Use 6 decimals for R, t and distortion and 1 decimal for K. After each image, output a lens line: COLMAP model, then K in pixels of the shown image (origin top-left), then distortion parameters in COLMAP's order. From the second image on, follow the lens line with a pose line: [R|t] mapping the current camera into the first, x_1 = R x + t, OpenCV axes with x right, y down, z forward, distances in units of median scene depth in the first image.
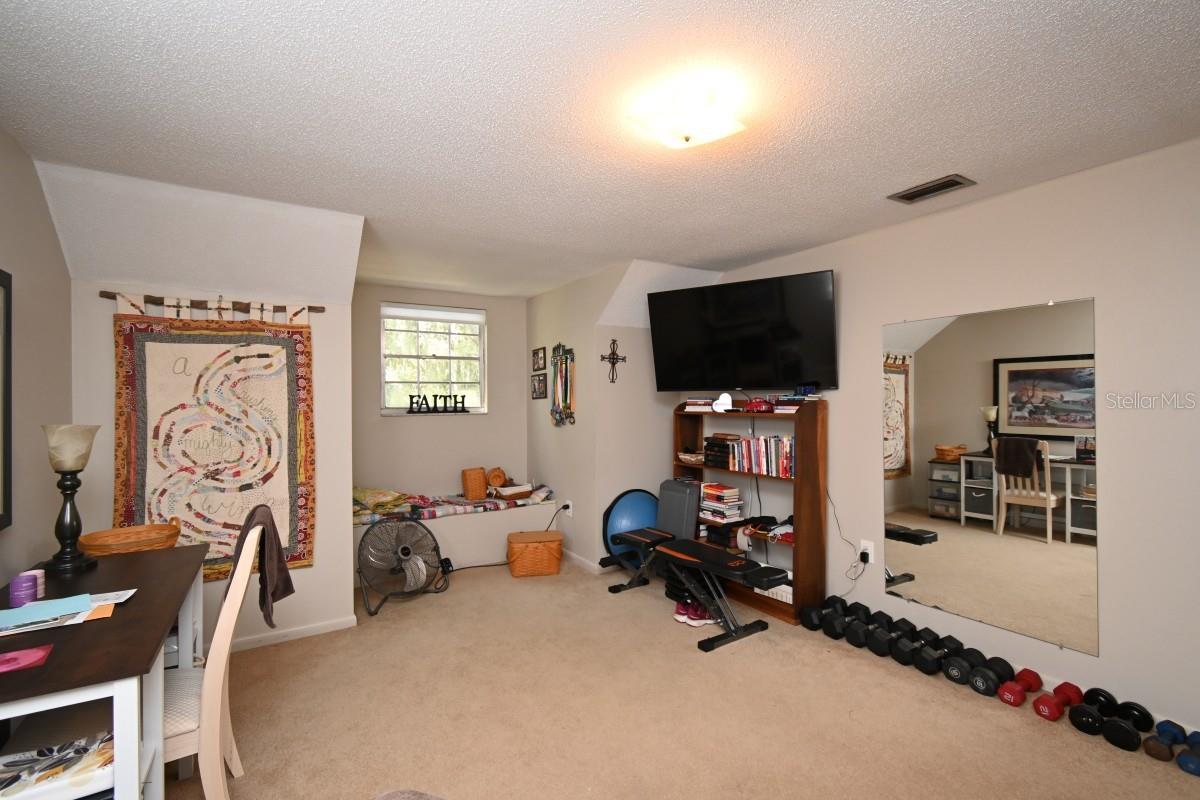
lens RADIAL K [[532.4, 0, 596.6], [0, 532.4, 398.6], [0, 0, 1]] dist [0.003381, -0.002144]
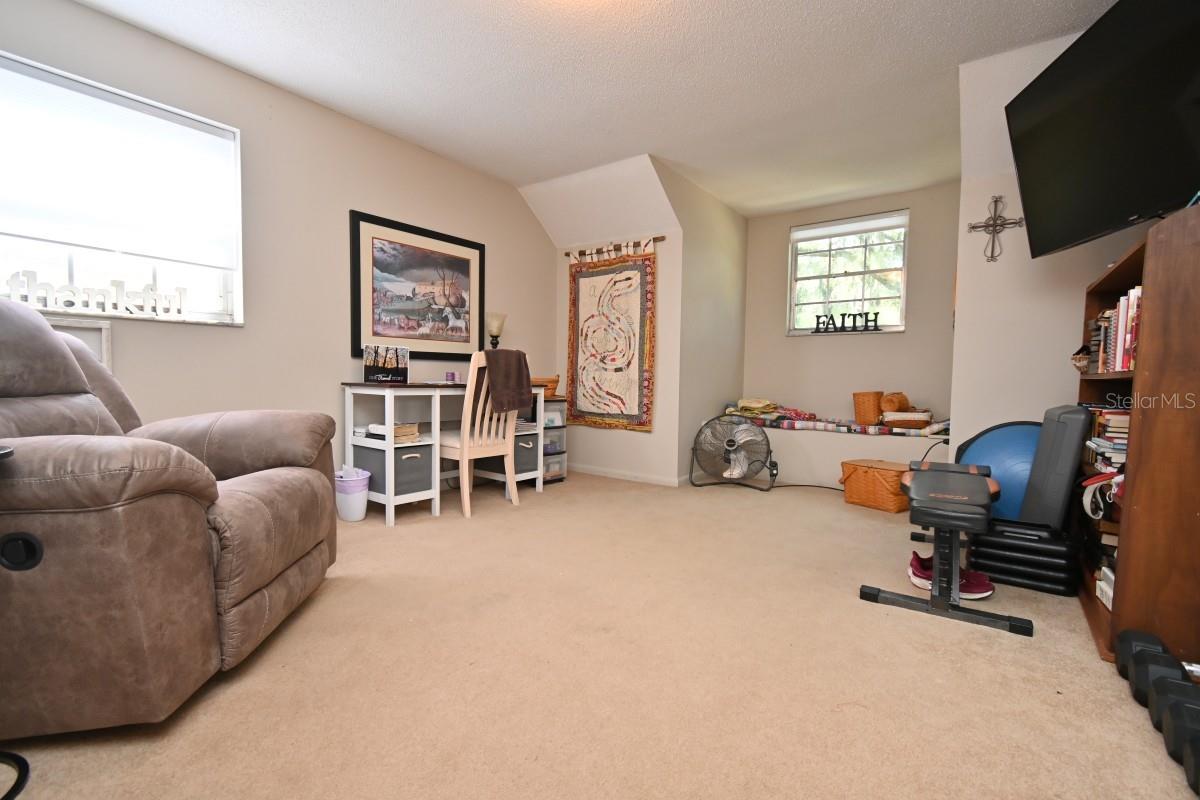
lens RADIAL K [[532.4, 0, 596.3], [0, 532.4, 399.8], [0, 0, 1]] dist [0.003381, -0.002144]
pose [[0.363119, 0.053893, -0.930183, 0.682105], [-0.020020, 0.998547, 0.050039, 0.171172], [0.931528, 0.000452, 0.363670, 0.388202]]
